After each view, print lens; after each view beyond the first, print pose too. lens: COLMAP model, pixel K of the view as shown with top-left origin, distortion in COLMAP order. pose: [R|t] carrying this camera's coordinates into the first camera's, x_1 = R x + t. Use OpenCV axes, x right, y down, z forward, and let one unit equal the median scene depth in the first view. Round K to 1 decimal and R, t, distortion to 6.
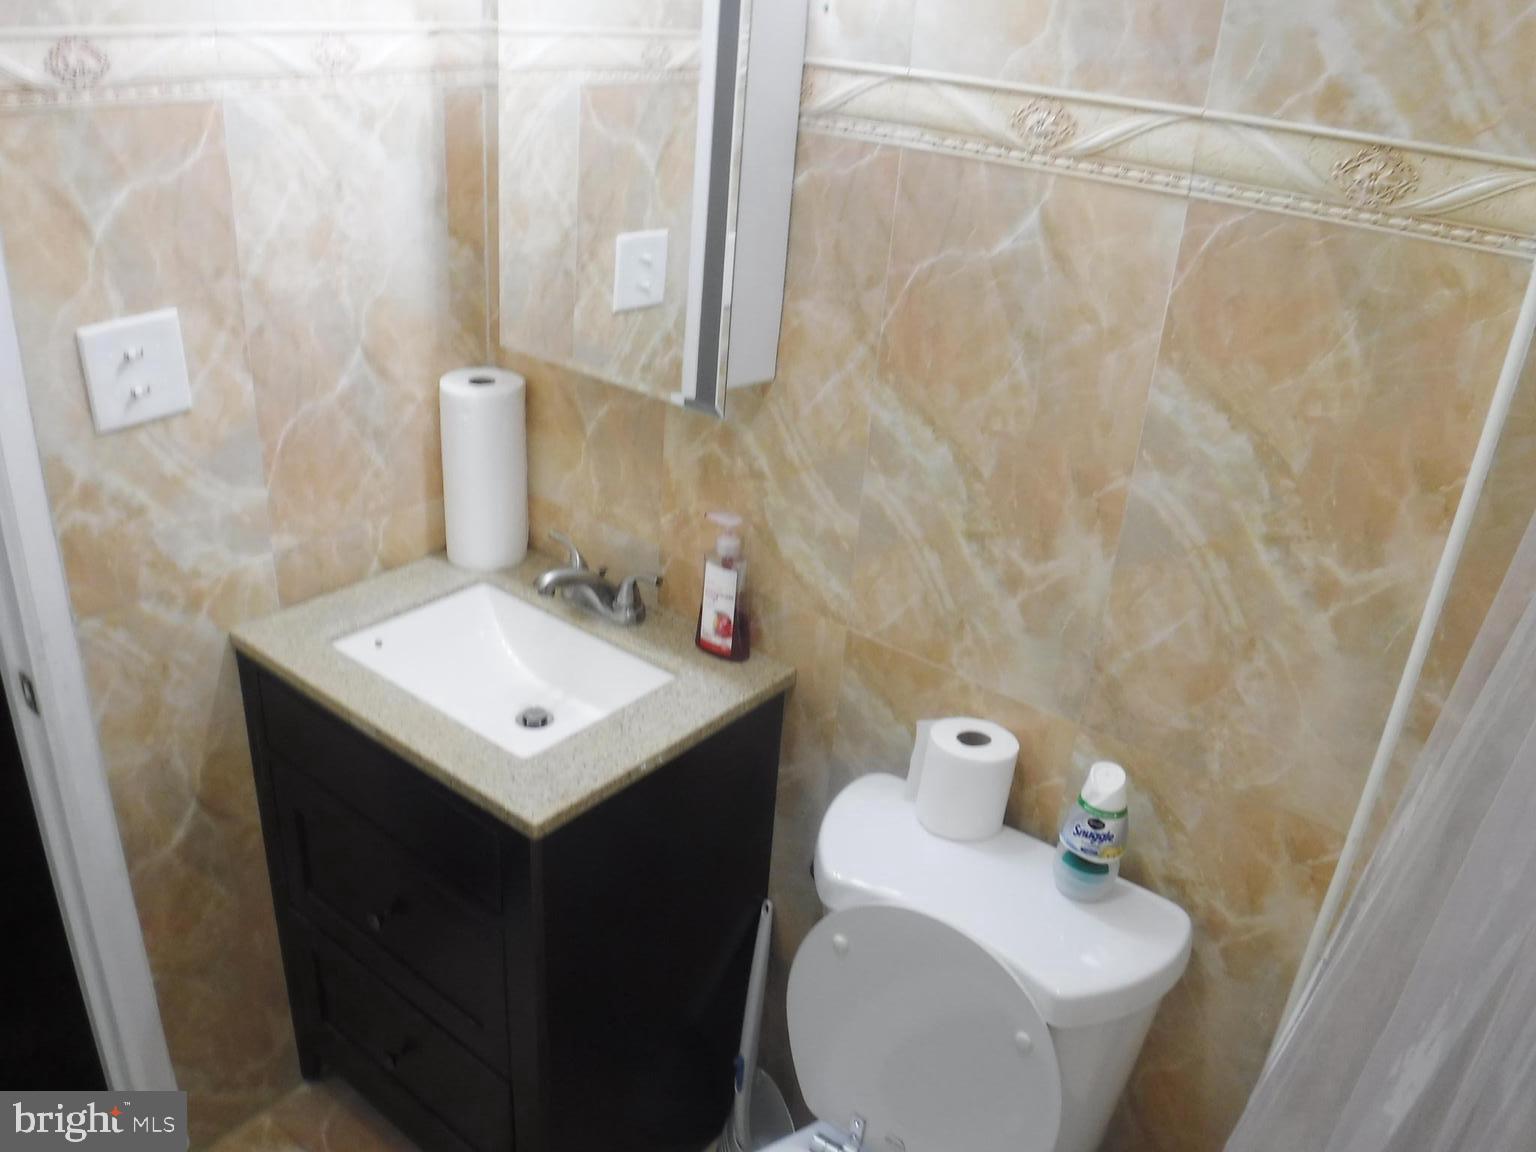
lens RADIAL K [[1250.7, 0, 761.5], [0, 1250.7, 576.6], [0, 0, 1]] dist [-0.100184, 0.036016]
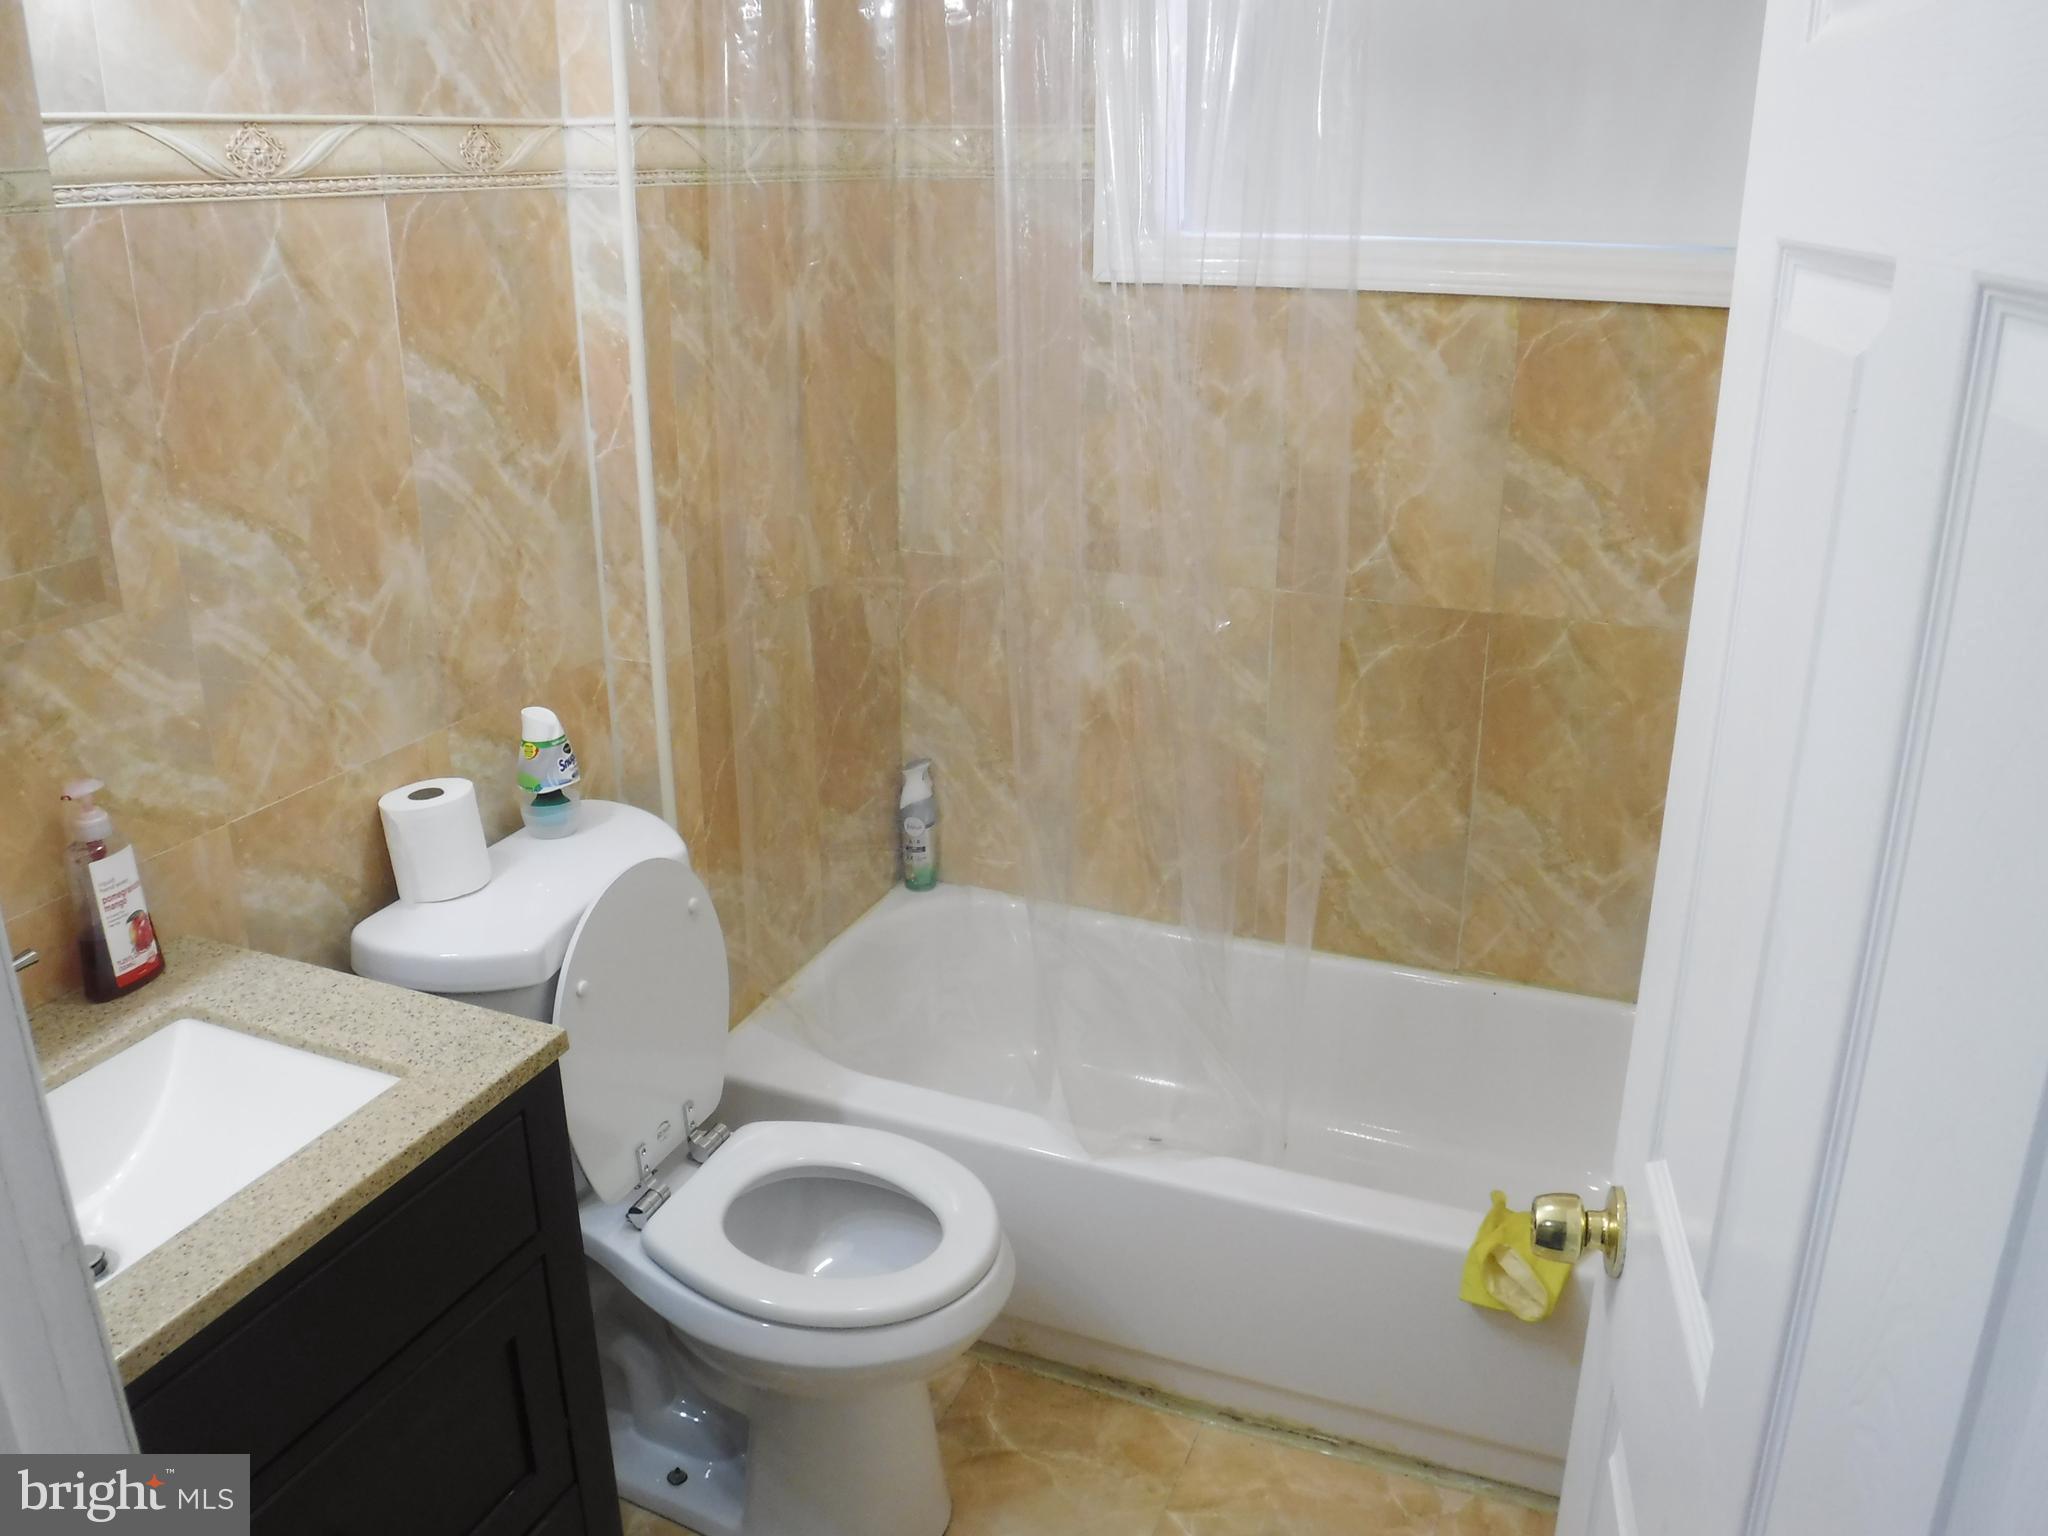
lens RADIAL K [[1667.6, 0, 1015.3], [0, 1667.6, 768.9], [0, 0, 1]] dist [-0.100184, 0.036016]
pose [[-0.264142, -0.391777, 0.881328, -1.228515], [0.414941, 0.778732, 0.470531, -0.339010], [-0.870662, 0.489986, -0.043132, 0.769560]]
